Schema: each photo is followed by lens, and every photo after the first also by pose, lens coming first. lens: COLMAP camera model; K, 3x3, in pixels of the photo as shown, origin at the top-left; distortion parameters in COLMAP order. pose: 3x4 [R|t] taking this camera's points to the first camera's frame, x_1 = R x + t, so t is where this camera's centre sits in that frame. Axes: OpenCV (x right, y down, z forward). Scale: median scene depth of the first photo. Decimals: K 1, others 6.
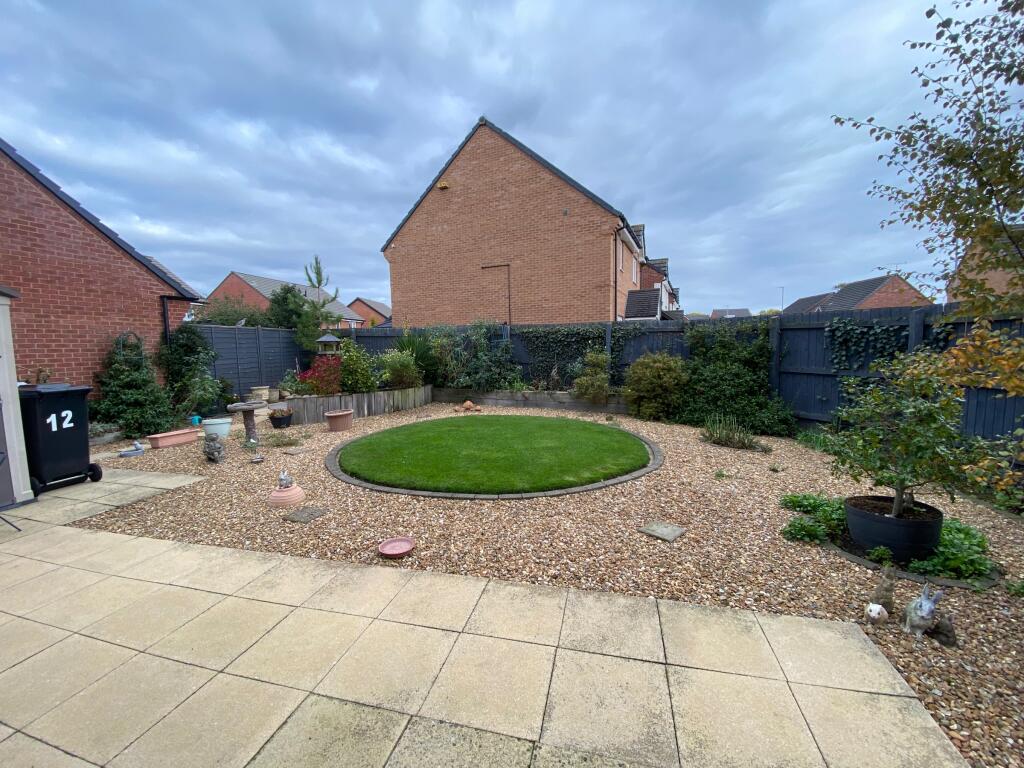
lens RADIAL K [[412.8, 0, 502.9], [0, 412.8, 382.1], [0, 0, 1]] dist [-0.001687, -0.000558]
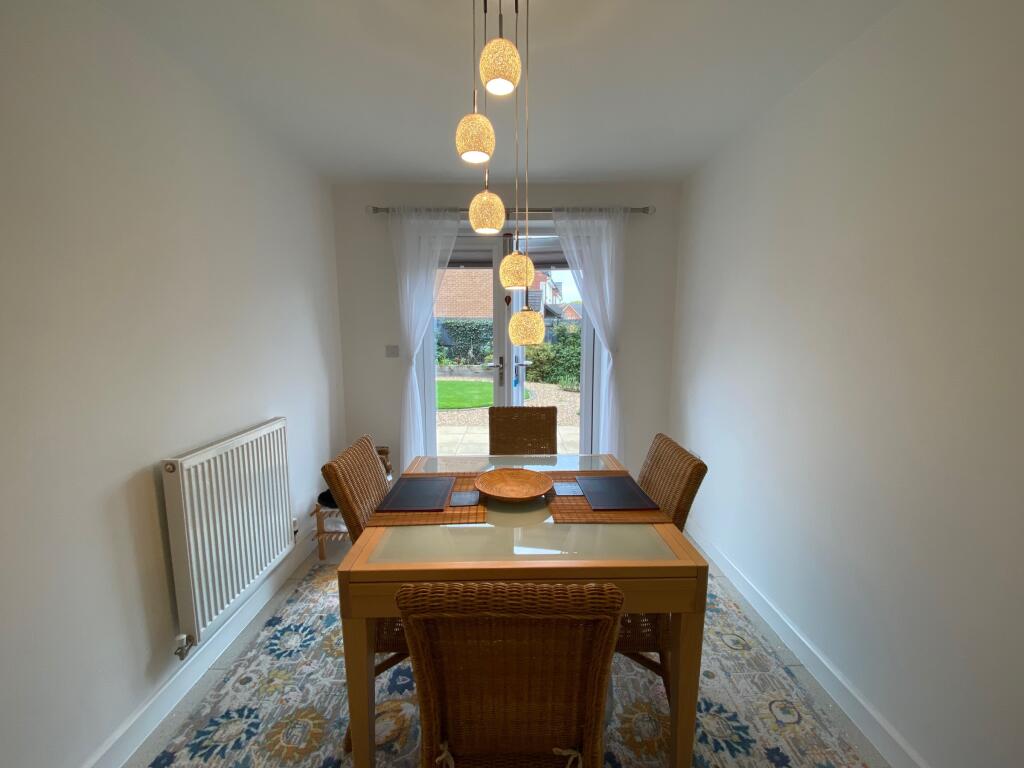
lens RADIAL K [[412.8, 0, 512.6], [0, 412.8, 383.4], [0, 0, 1]] dist [-0.001687, -0.000558]
pose [[0.962465, -0.015428, 0.270966, -0.137485], [0.002963, 0.998921, 0.046352, 0.020692], [-0.271389, -0.043809, 0.961472, -0.467872]]
